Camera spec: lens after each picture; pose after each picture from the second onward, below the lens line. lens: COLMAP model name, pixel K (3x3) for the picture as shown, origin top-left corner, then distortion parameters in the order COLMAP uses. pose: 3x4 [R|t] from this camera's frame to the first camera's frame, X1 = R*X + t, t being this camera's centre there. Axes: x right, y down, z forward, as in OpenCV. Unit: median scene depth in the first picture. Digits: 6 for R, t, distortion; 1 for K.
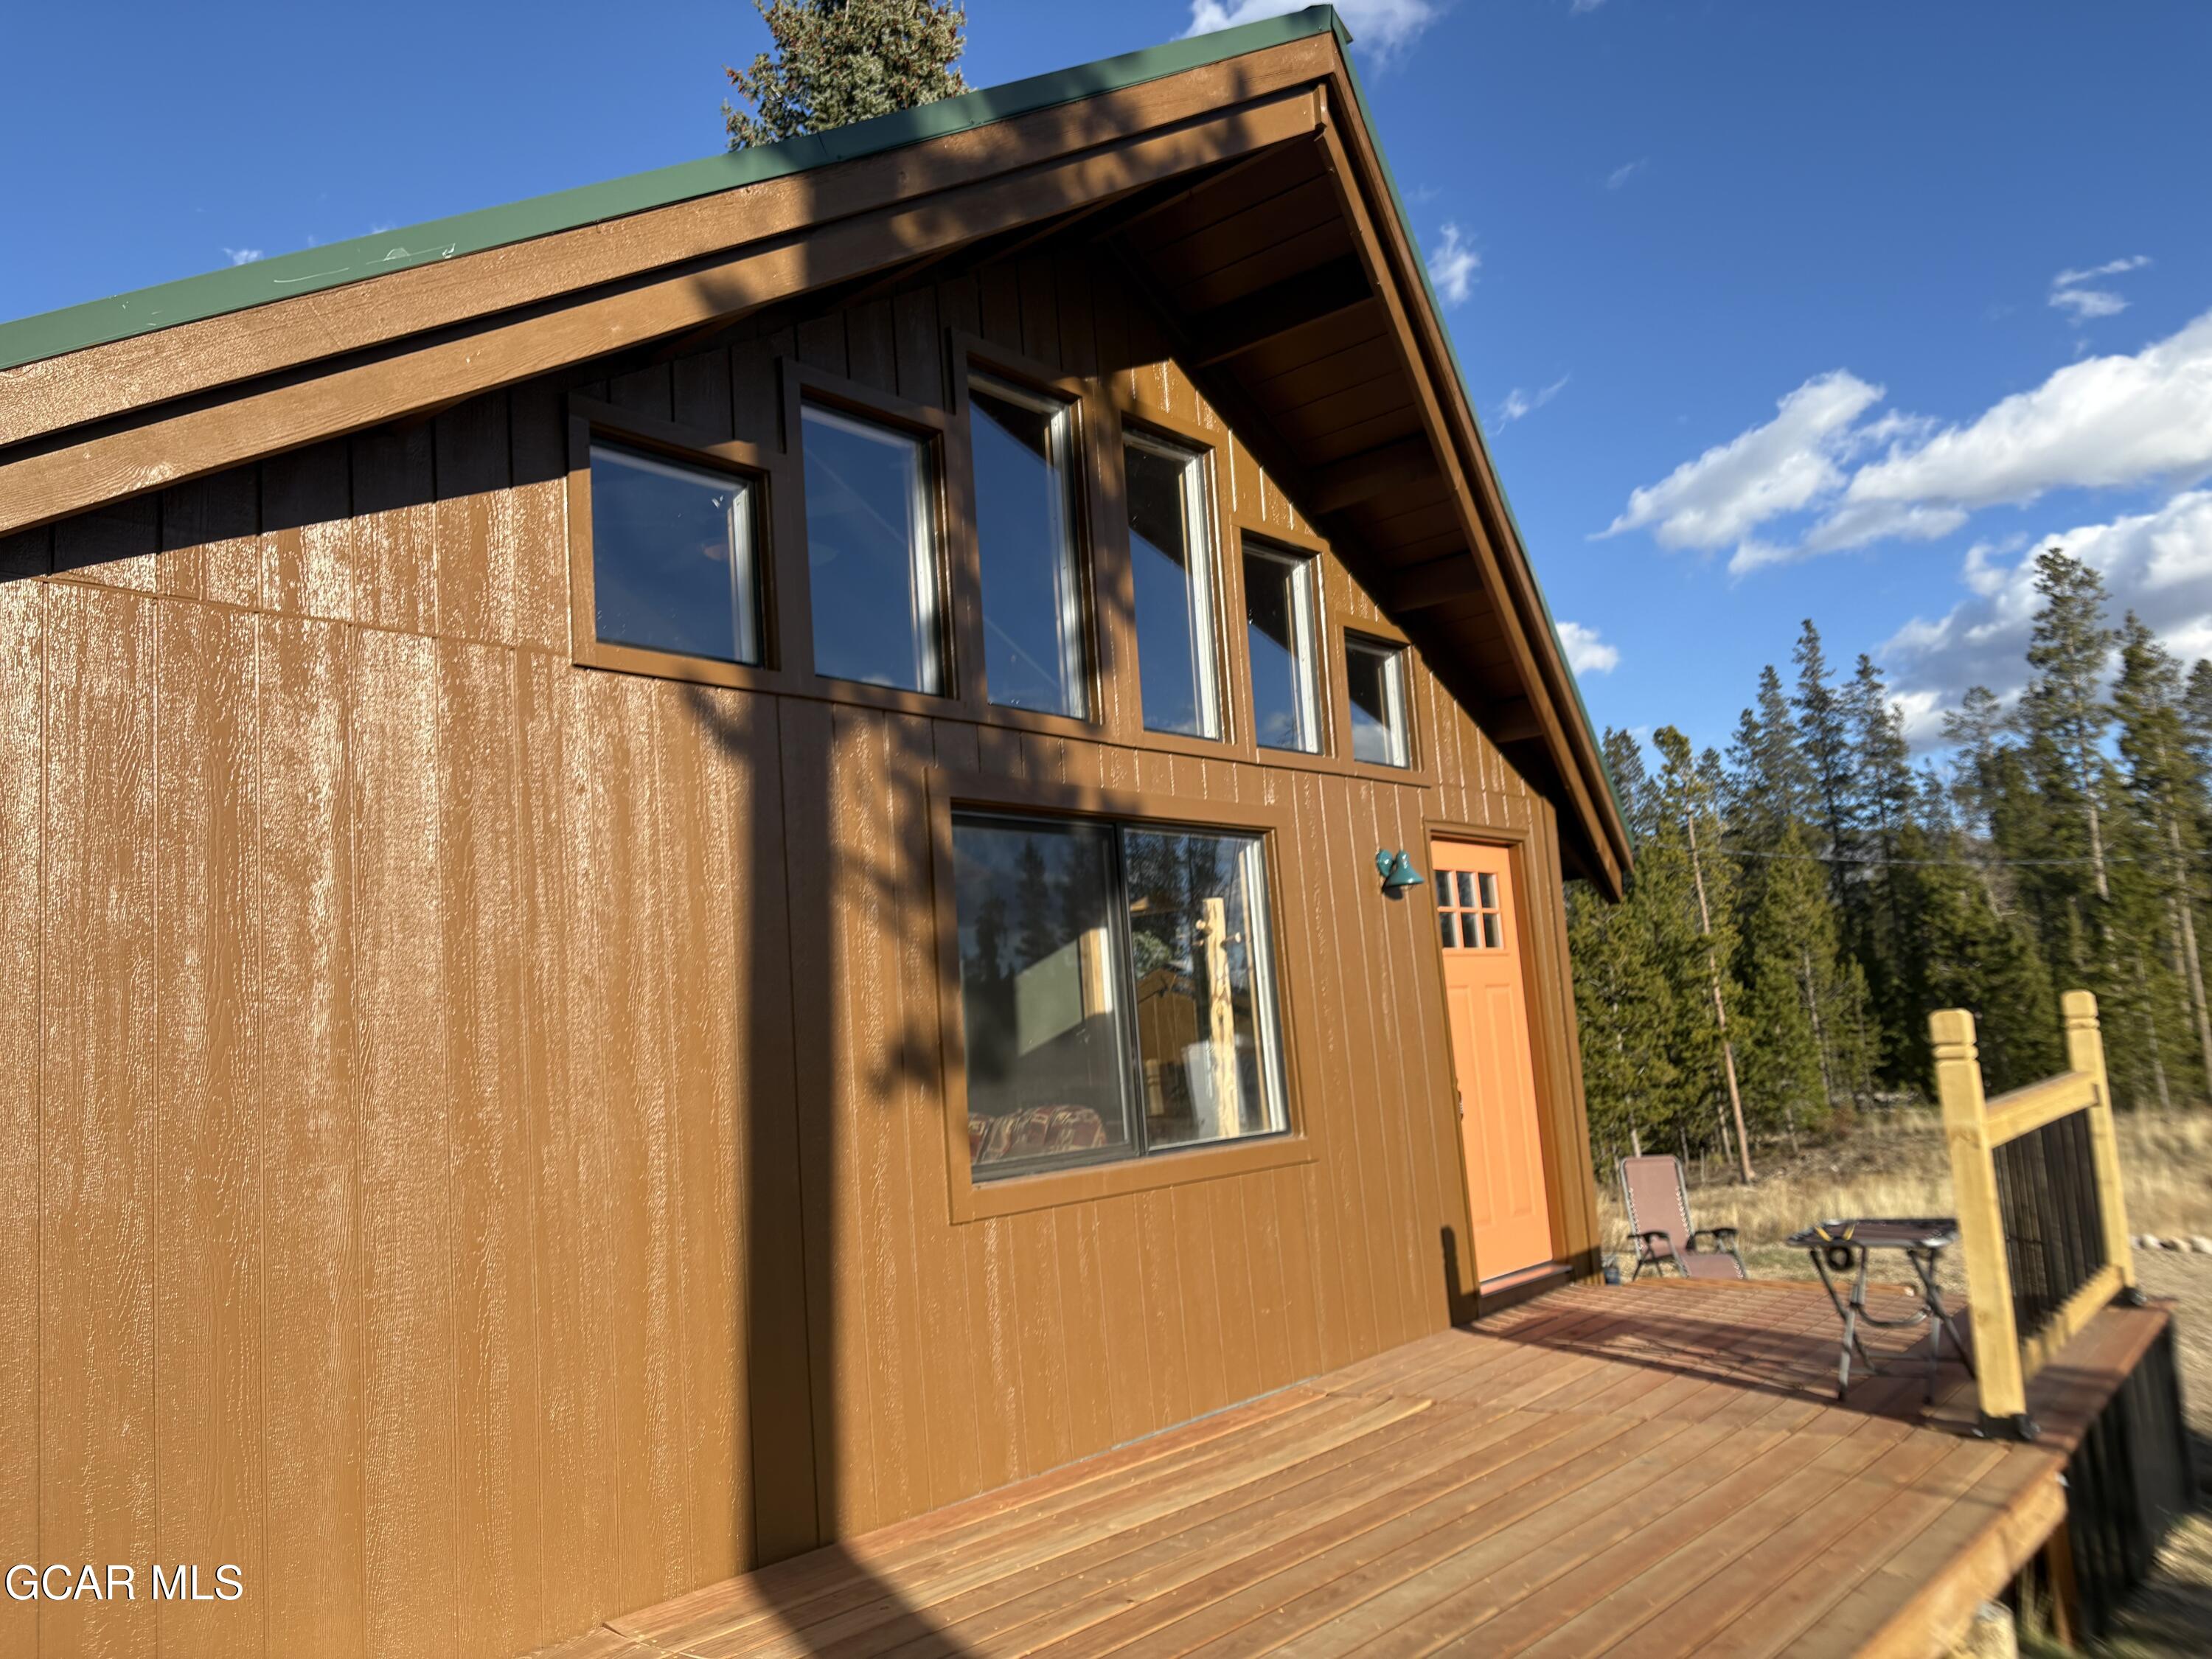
lens RADIAL K [[1724.1, 0, 1106.0], [0, 1724.1, 829.5], [0, 0, 1]] dist [0.030458, -0.002061]
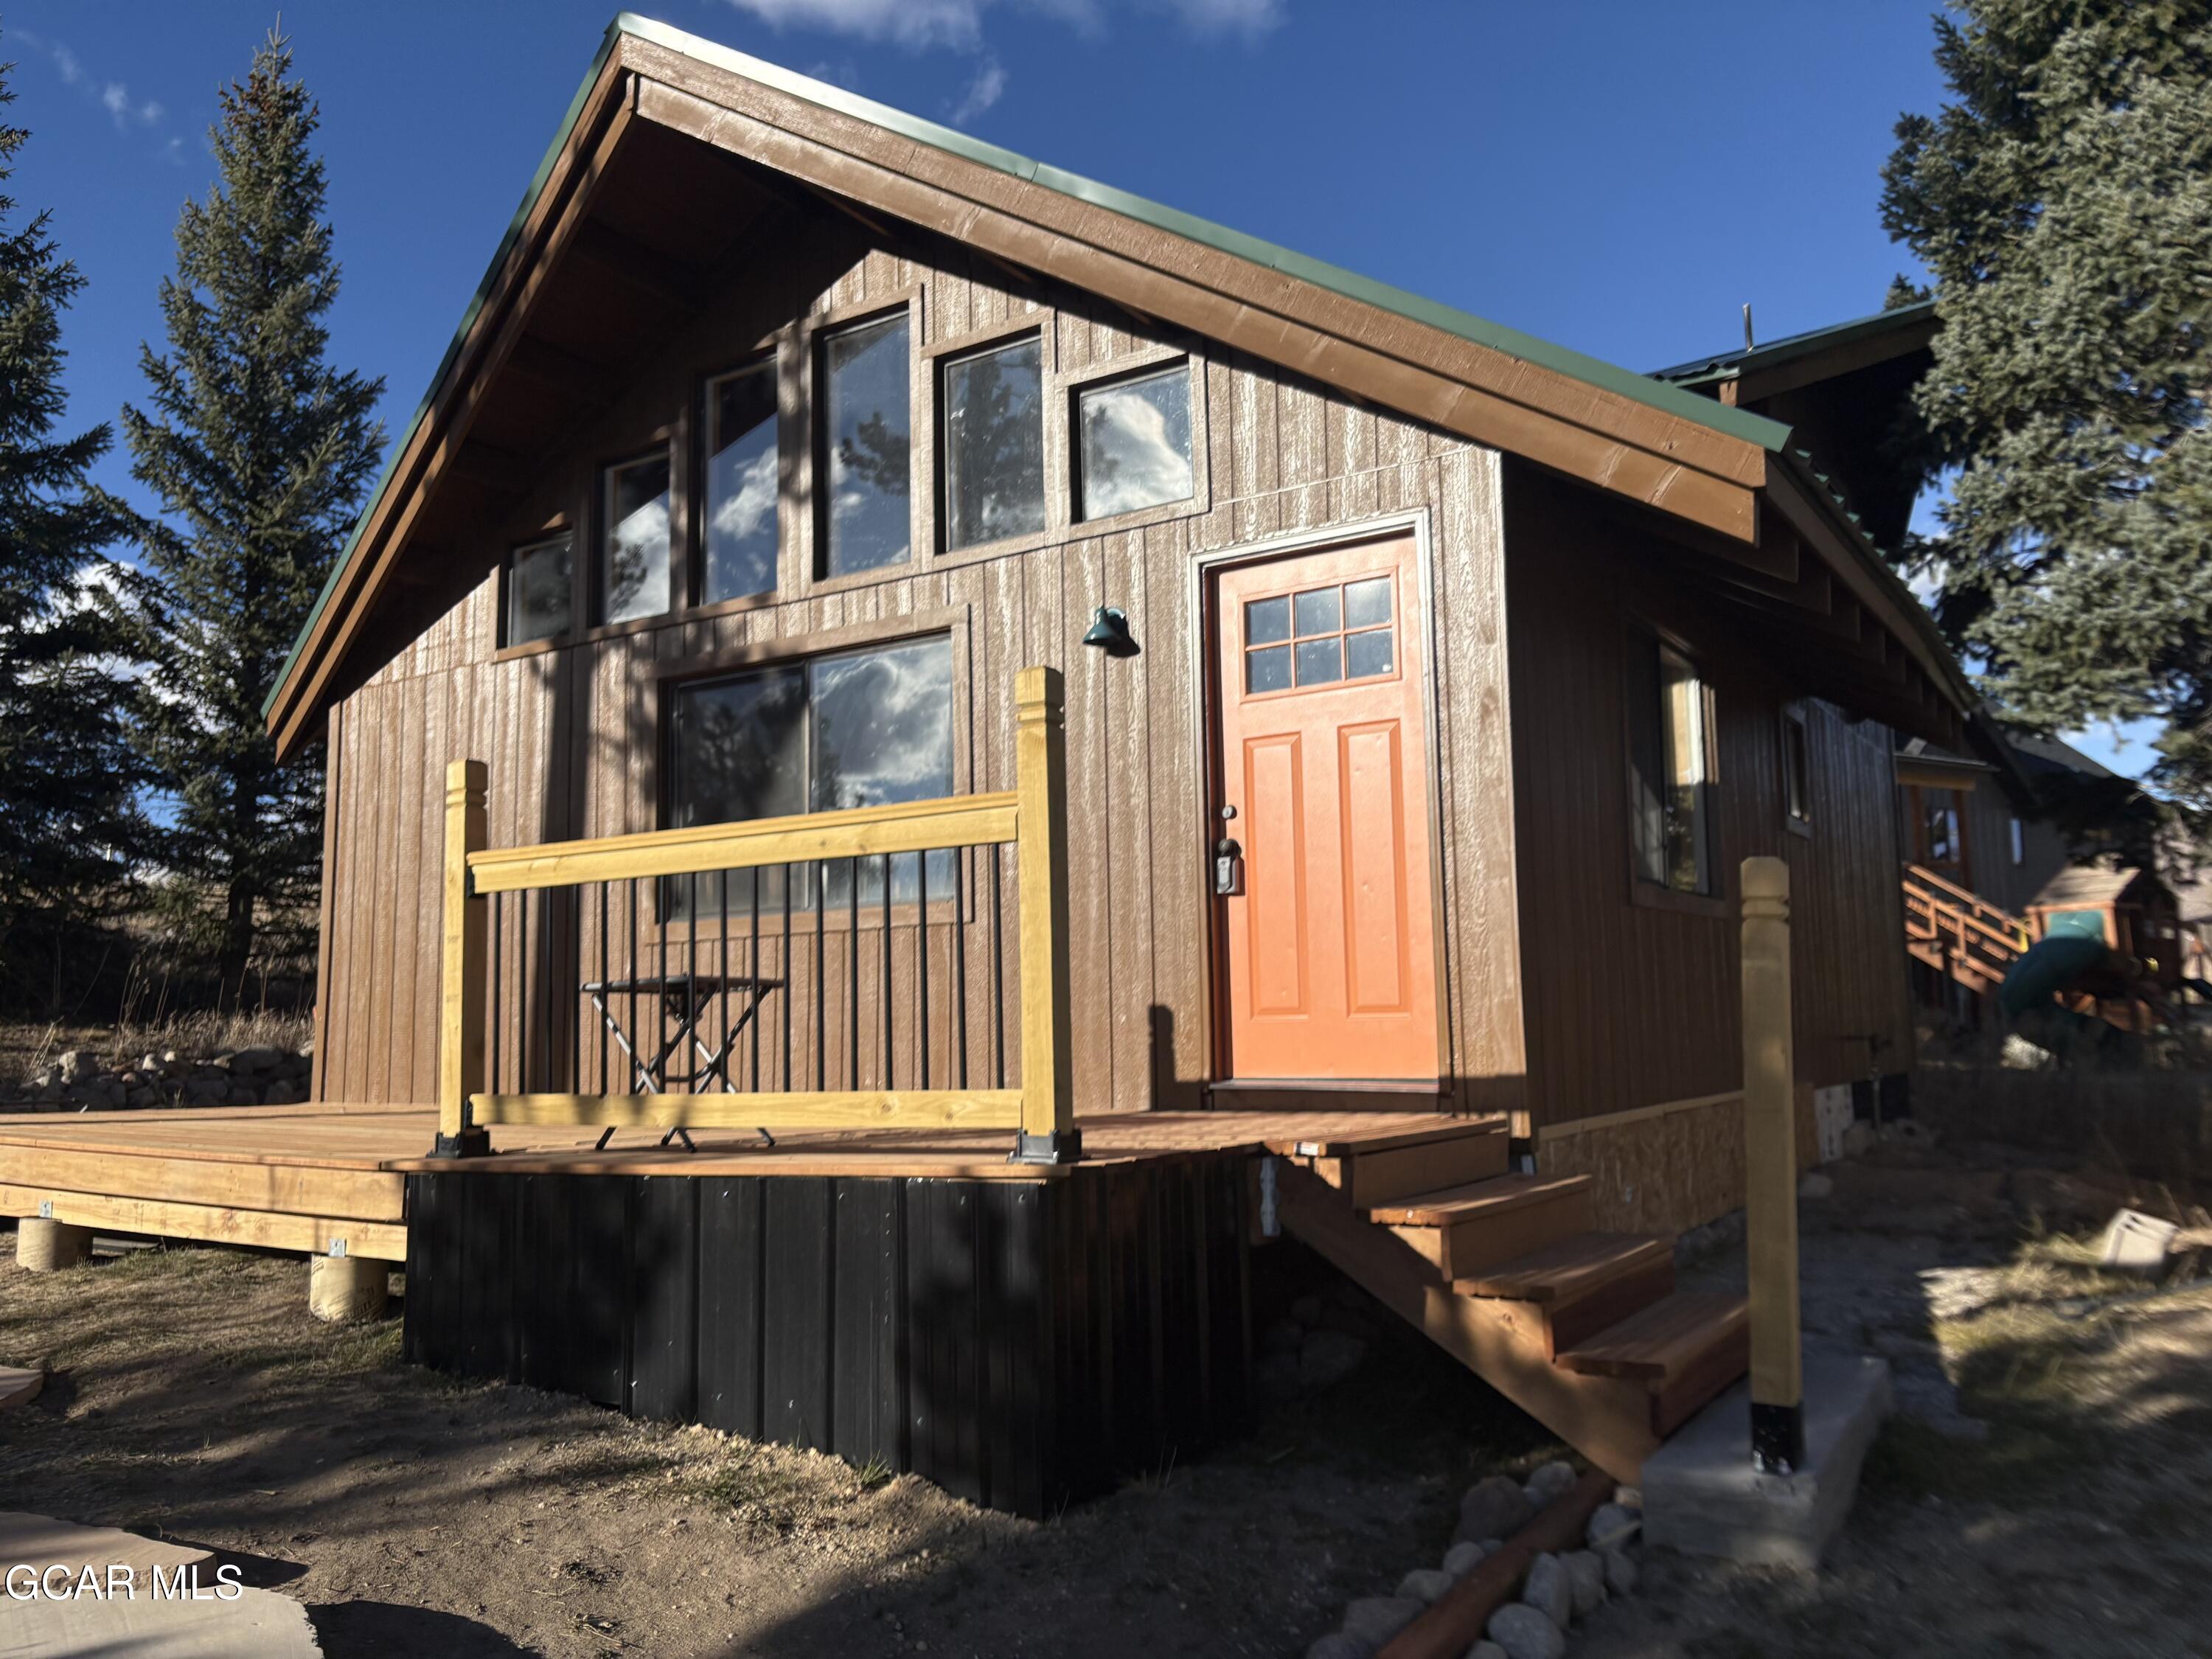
lens RADIAL K [[1669.8, 0, 1109.4], [0, 1669.8, 842.7], [0, 0, 1]] dist [0.015668, -0.007133]
pose [[0.125268, -0.040108, -0.991312, 1.168949], [0.140139, 0.989880, -0.022341, 0.175960], [0.982176, -0.136122, 0.129621, 0.952593]]
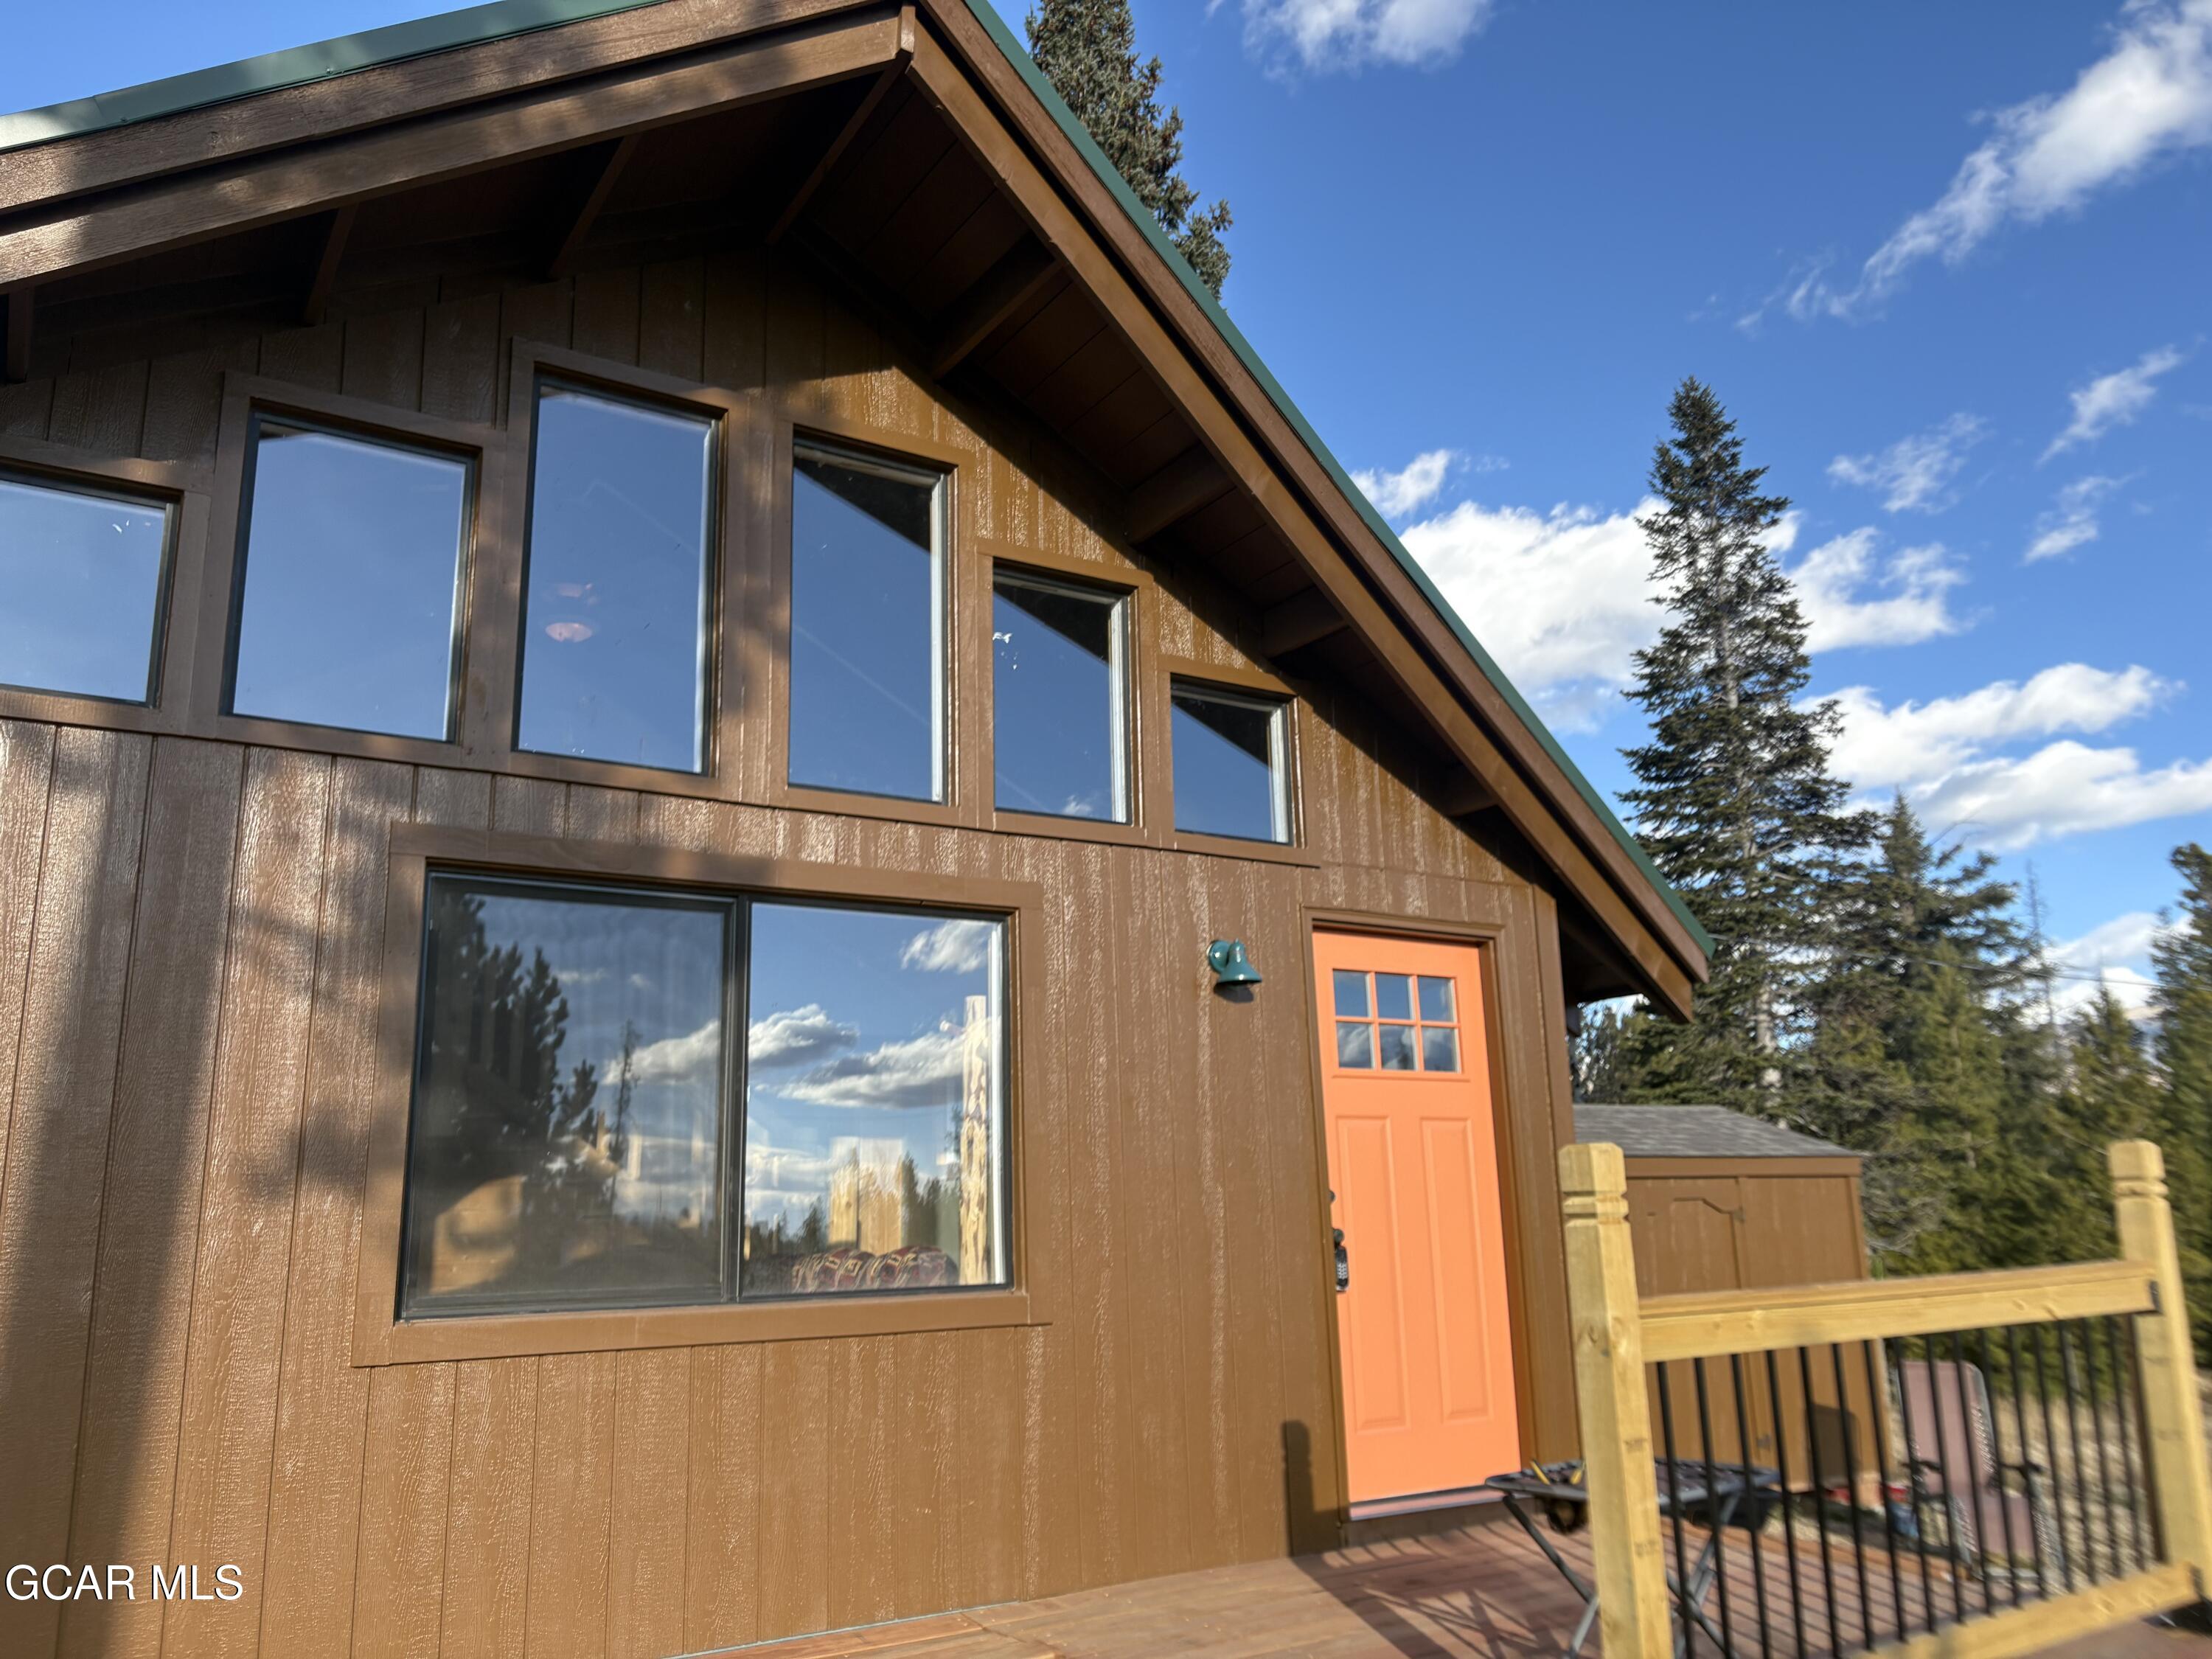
lens RADIAL K [[1669.8, 0, 1109.4], [0, 1669.8, 842.7], [0, 0, 1]] dist [0.015668, -0.007133]
pose [[0.949878, -0.021916, -0.311853, 0.393645], [-0.003716, 0.996678, -0.081362, 0.032944], [0.312600, 0.078443, 0.946640, 0.256449]]
